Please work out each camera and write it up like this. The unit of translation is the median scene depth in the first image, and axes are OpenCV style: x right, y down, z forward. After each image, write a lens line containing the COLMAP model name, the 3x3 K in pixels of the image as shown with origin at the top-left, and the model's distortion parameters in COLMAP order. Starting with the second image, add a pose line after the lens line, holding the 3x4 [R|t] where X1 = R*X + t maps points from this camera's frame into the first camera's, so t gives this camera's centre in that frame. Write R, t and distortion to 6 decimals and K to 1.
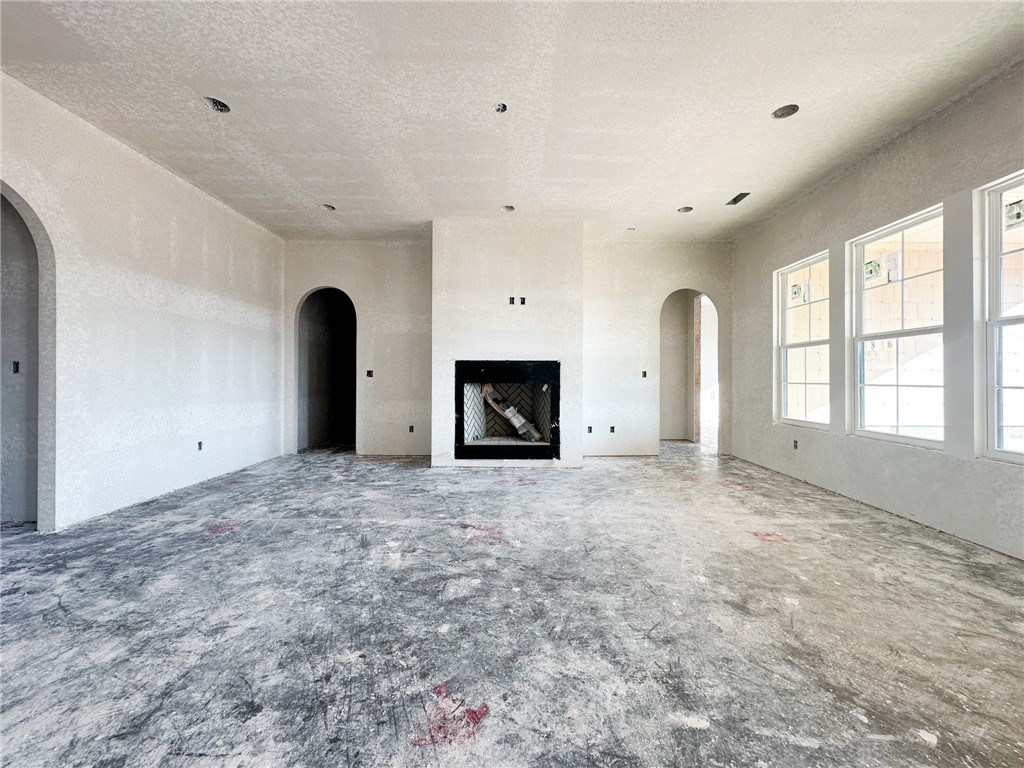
lens RADIAL K [[409.9, 0, 513.6], [0, 409.9, 378.2], [0, 0, 1]] dist [-0.000610, 0.000748]
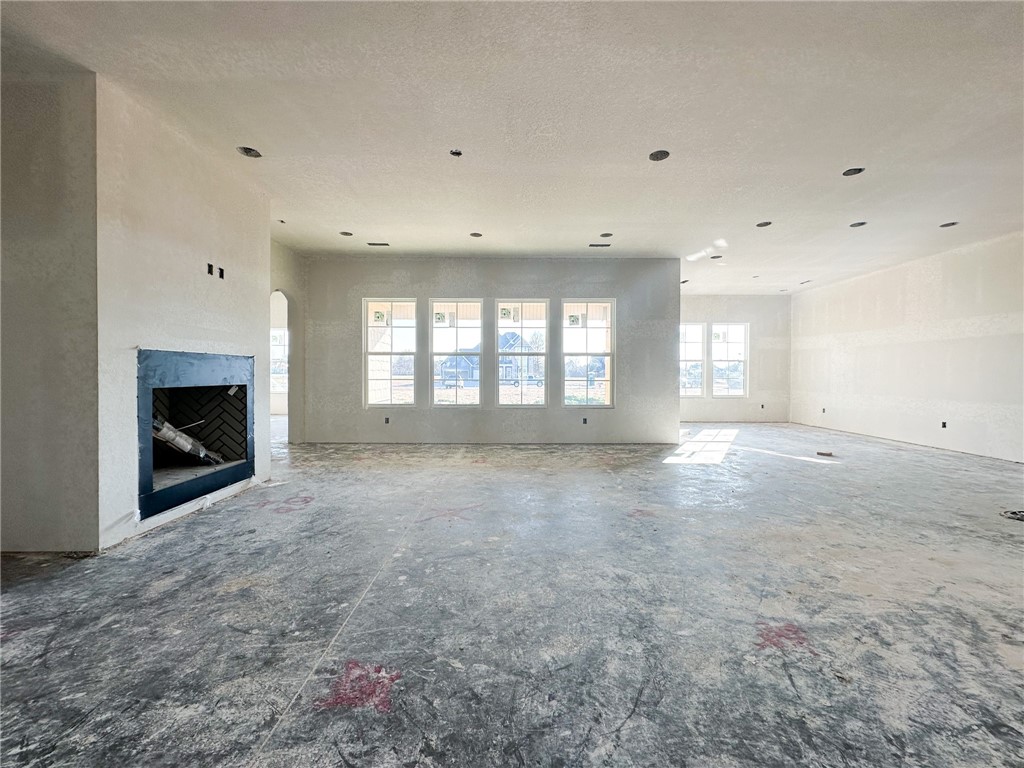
lens RADIAL K [[409.9, 0, 512.6], [0, 409.9, 382.4], [0, 0, 1]] dist [-0.000610, 0.000748]
pose [[0.003691, -0.024327, 0.999697, -1.125978], [-0.001354, 0.999703, 0.024332, -0.019460], [-0.999992, -0.001443, 0.003657, 0.754922]]
